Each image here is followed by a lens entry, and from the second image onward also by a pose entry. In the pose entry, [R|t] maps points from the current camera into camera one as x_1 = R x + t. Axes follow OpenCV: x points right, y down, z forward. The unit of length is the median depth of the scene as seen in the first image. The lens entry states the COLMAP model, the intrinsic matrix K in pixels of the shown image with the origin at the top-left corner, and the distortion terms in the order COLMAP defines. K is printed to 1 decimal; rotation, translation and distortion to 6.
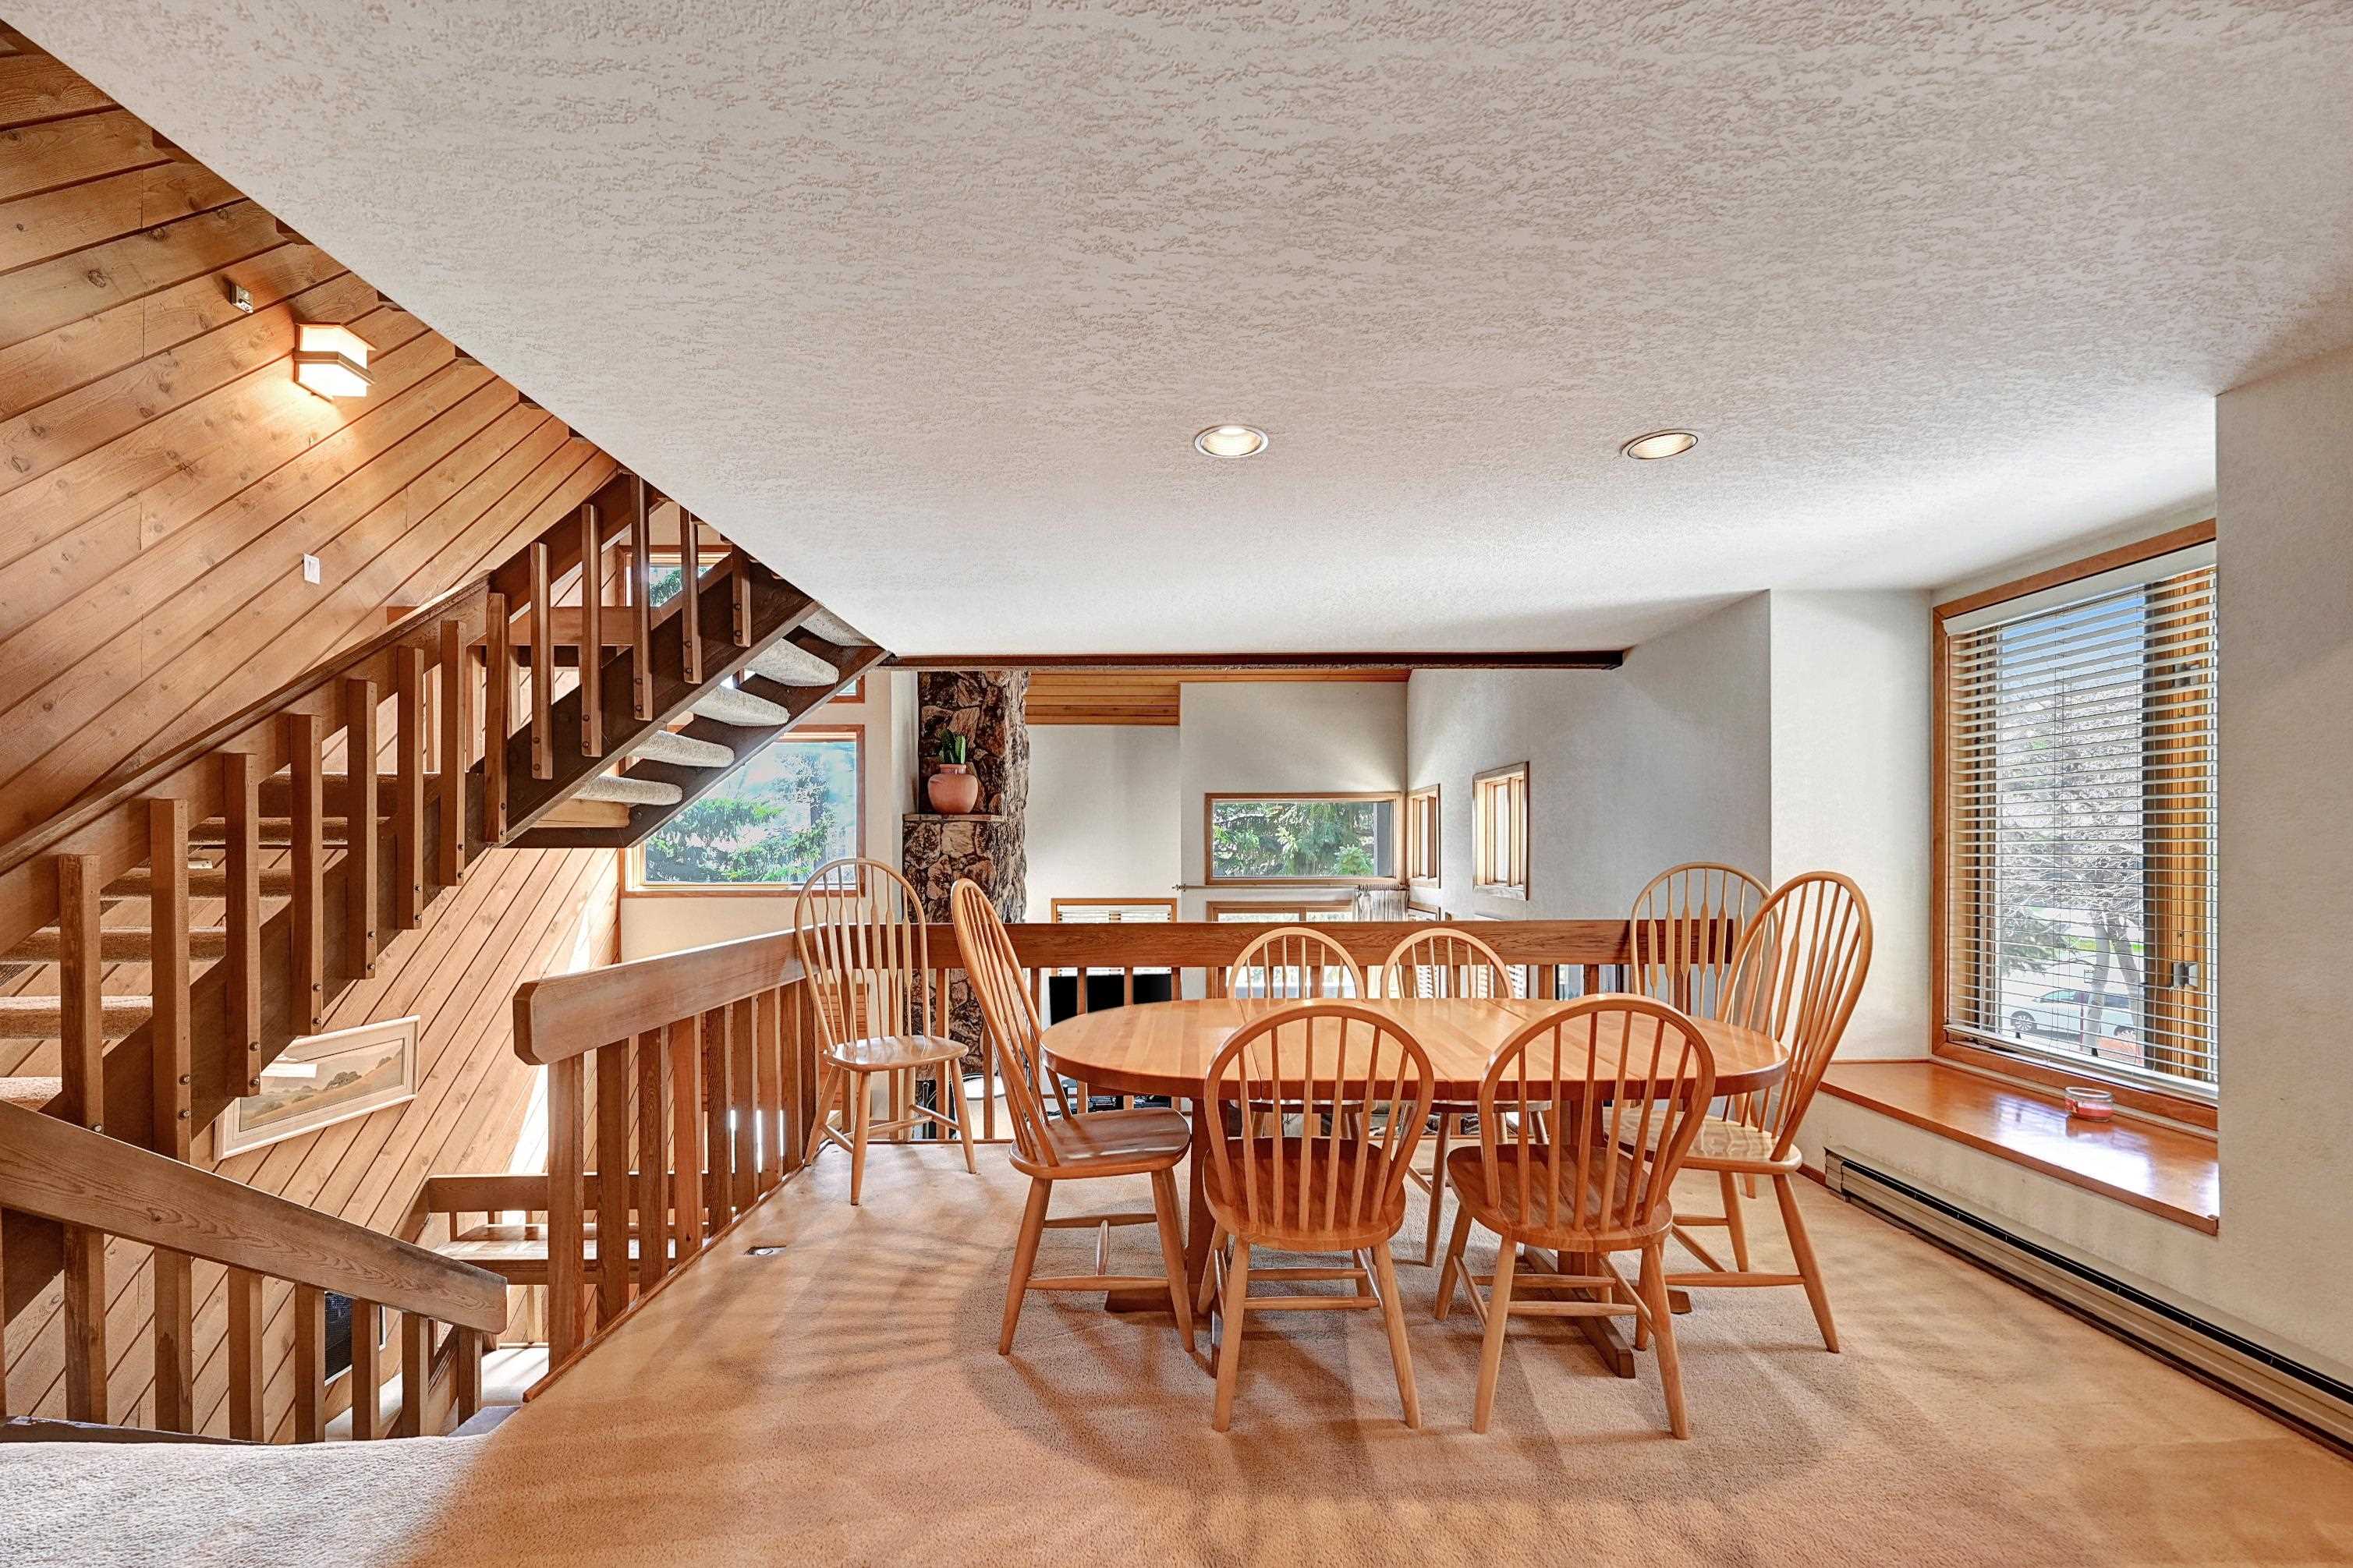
lens RADIAL K [[936.0, 0, 1189.5], [0, 936.0, 848.4], [0, 0, 1]] dist [-0.000101, 0.000037]
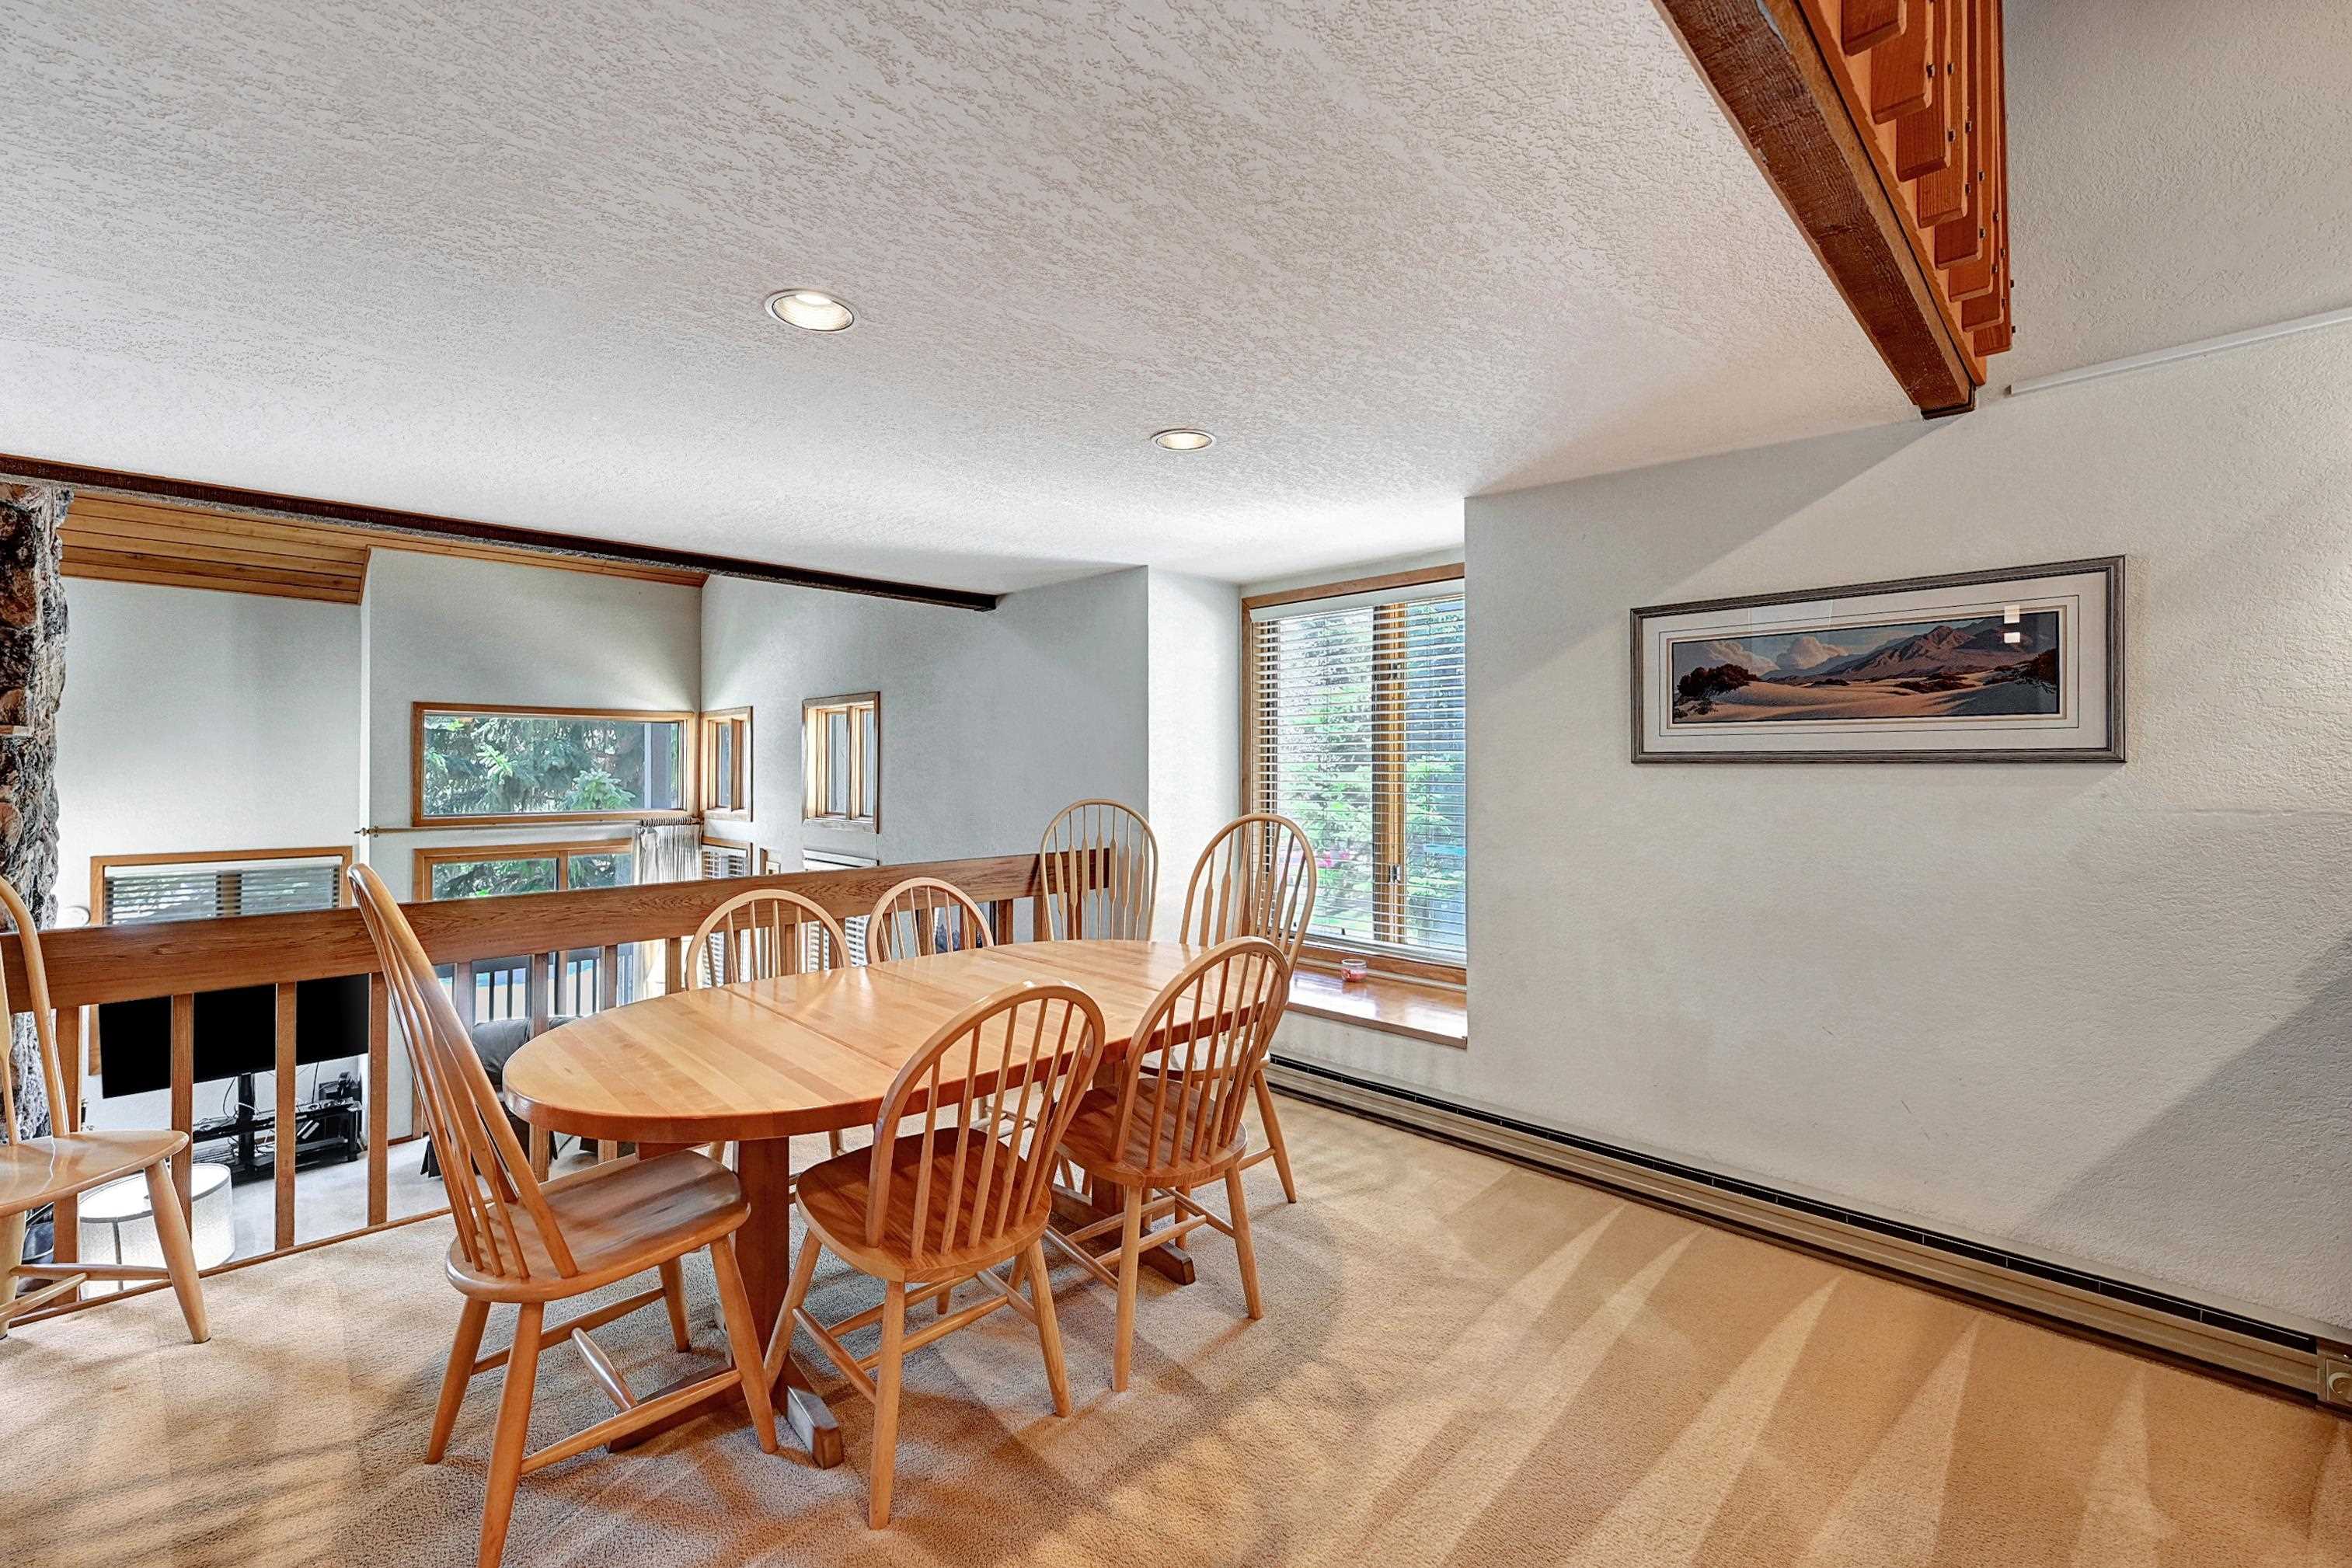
lens RADIAL K [[963.6, 0, 1157.2], [0, 963.6, 759.3], [0, 0, 1]] dist [0.001766, 0.000034]
pose [[0.728402, 0.010504, 0.685070, -0.157126], [-0.004655, 0.999935, -0.010383, -0.017571], [-0.685135, 0.004374, 0.728403, 0.090184]]
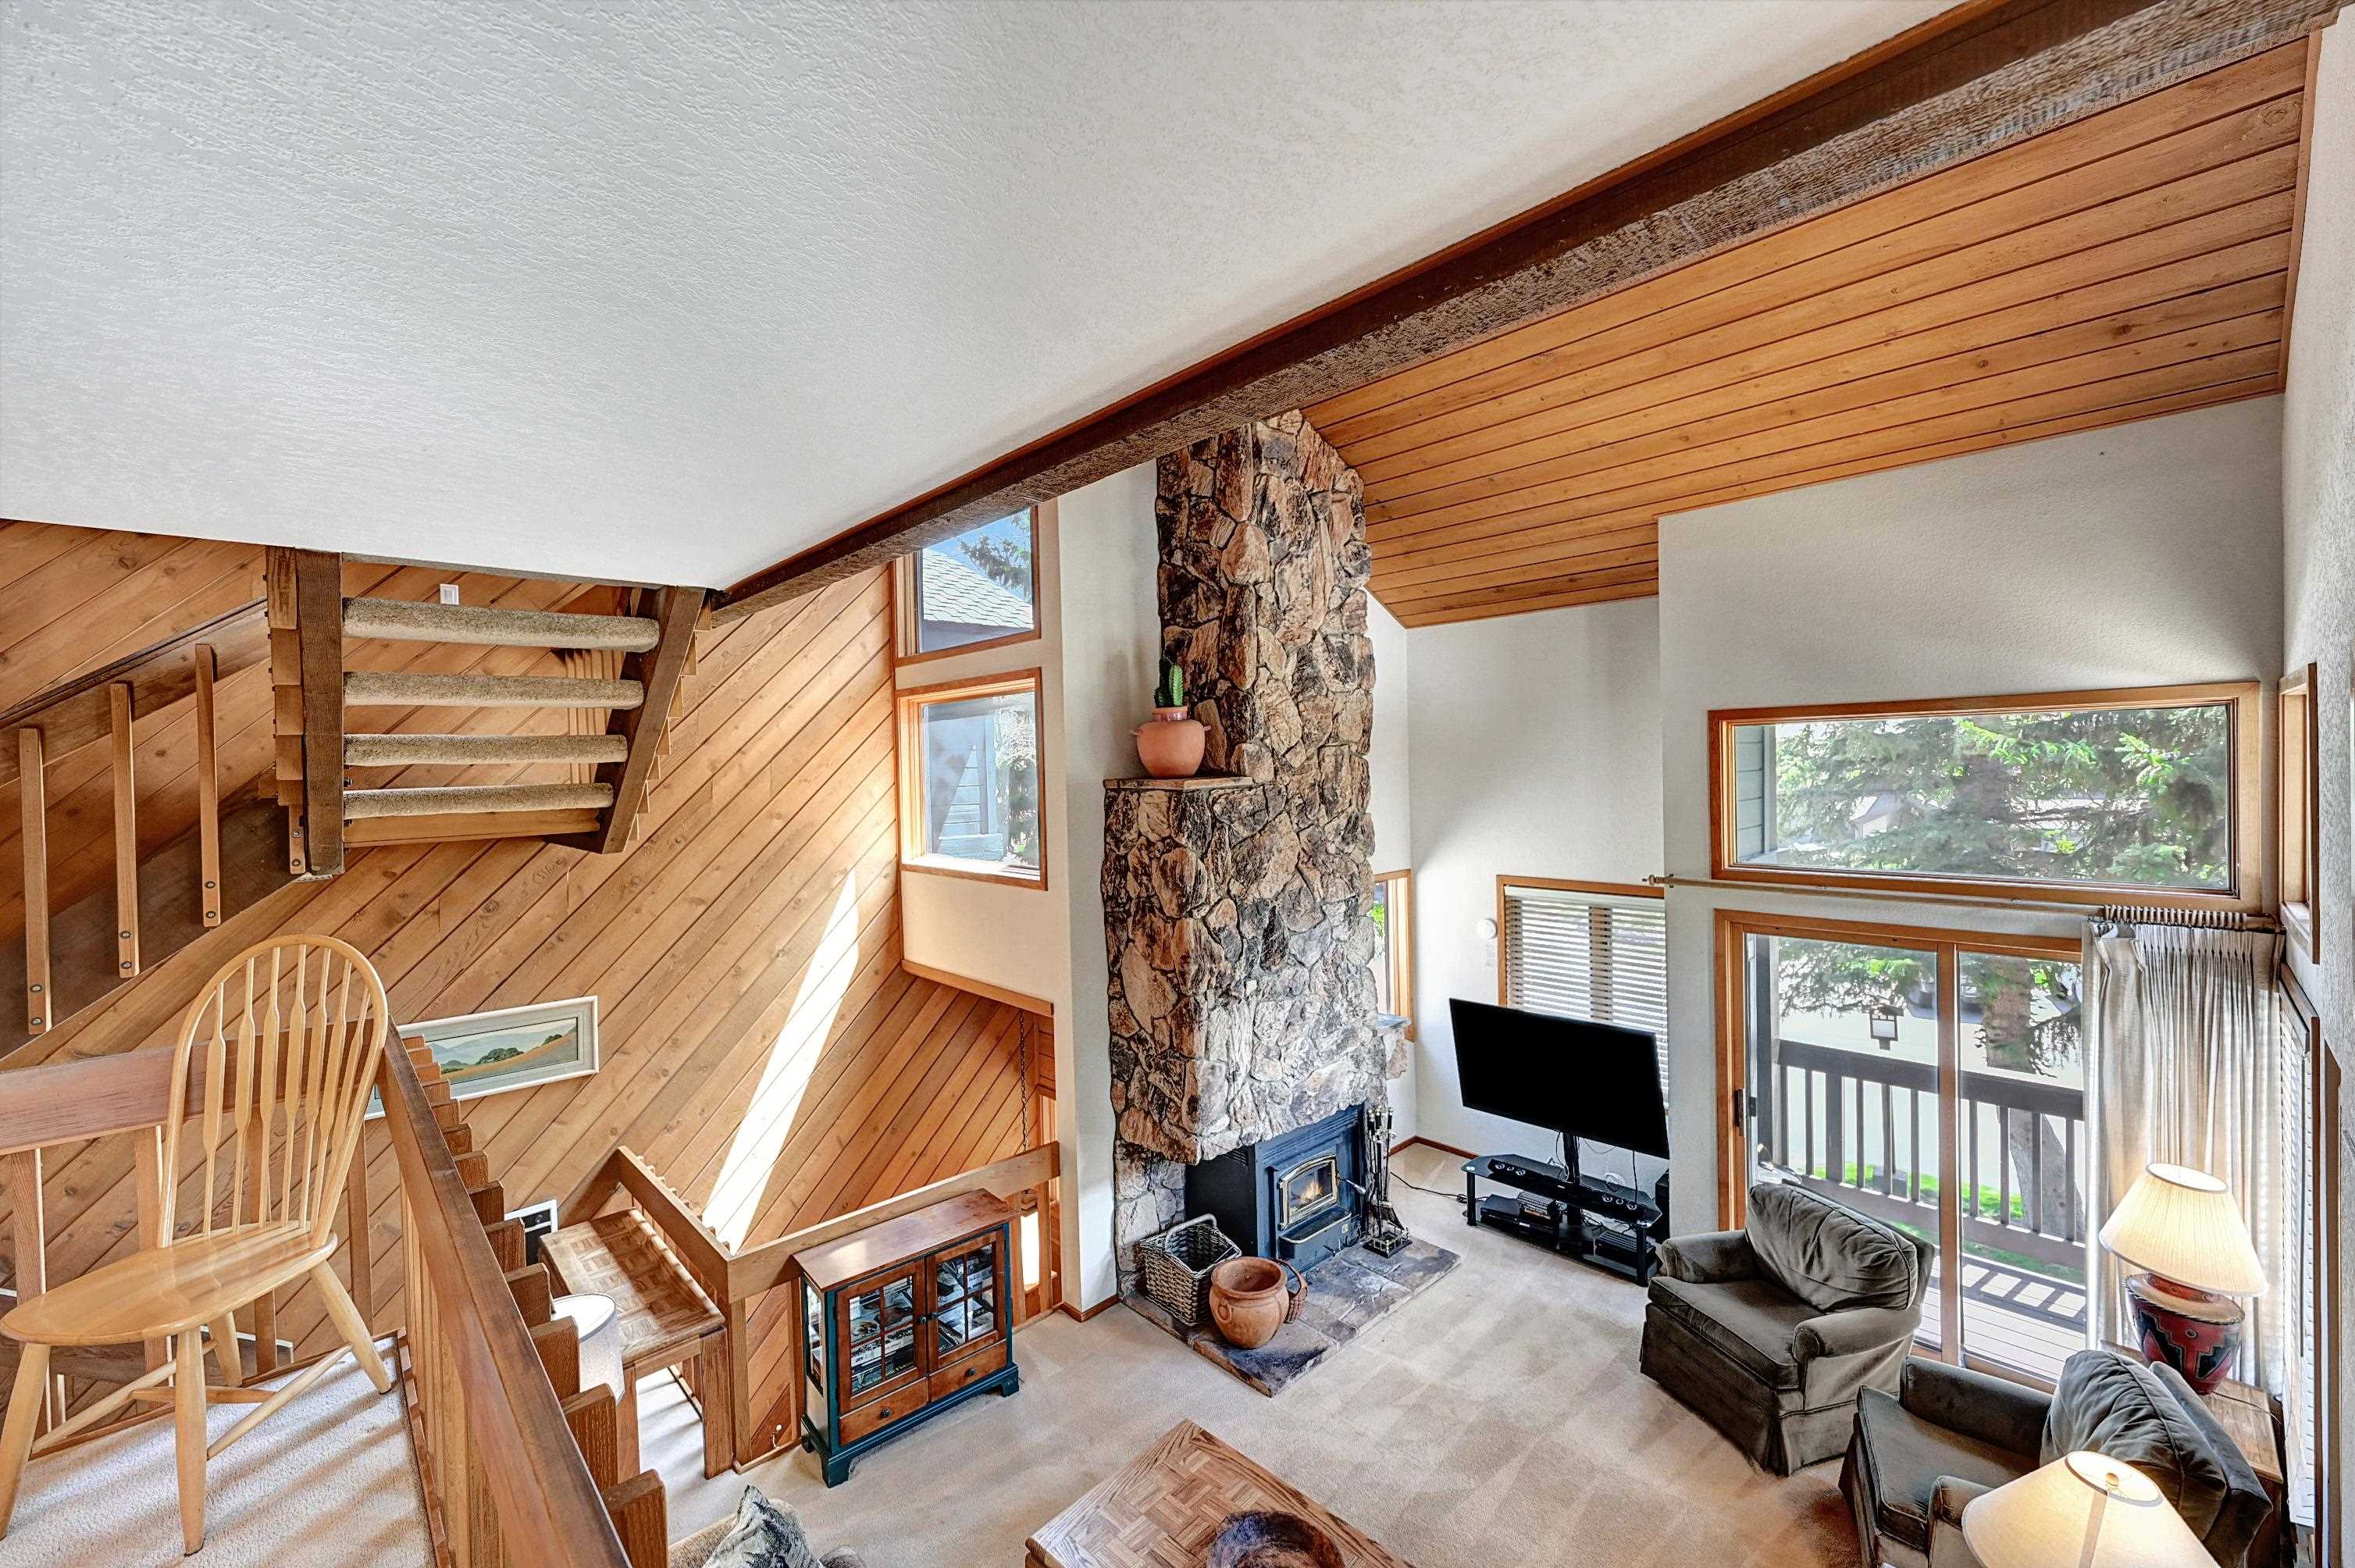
lens RADIAL K [[939.4, 0, 1177.5], [0, 939.4, 784.0], [0, 0, 1]] dist [0.001027, -0.000092]
pose [[0.673348, 0.001581, -0.739324, 0.436515], [0.025128, 0.999371, 0.025022, -0.077421], [0.738899, -0.035427, 0.672885, 0.825577]]
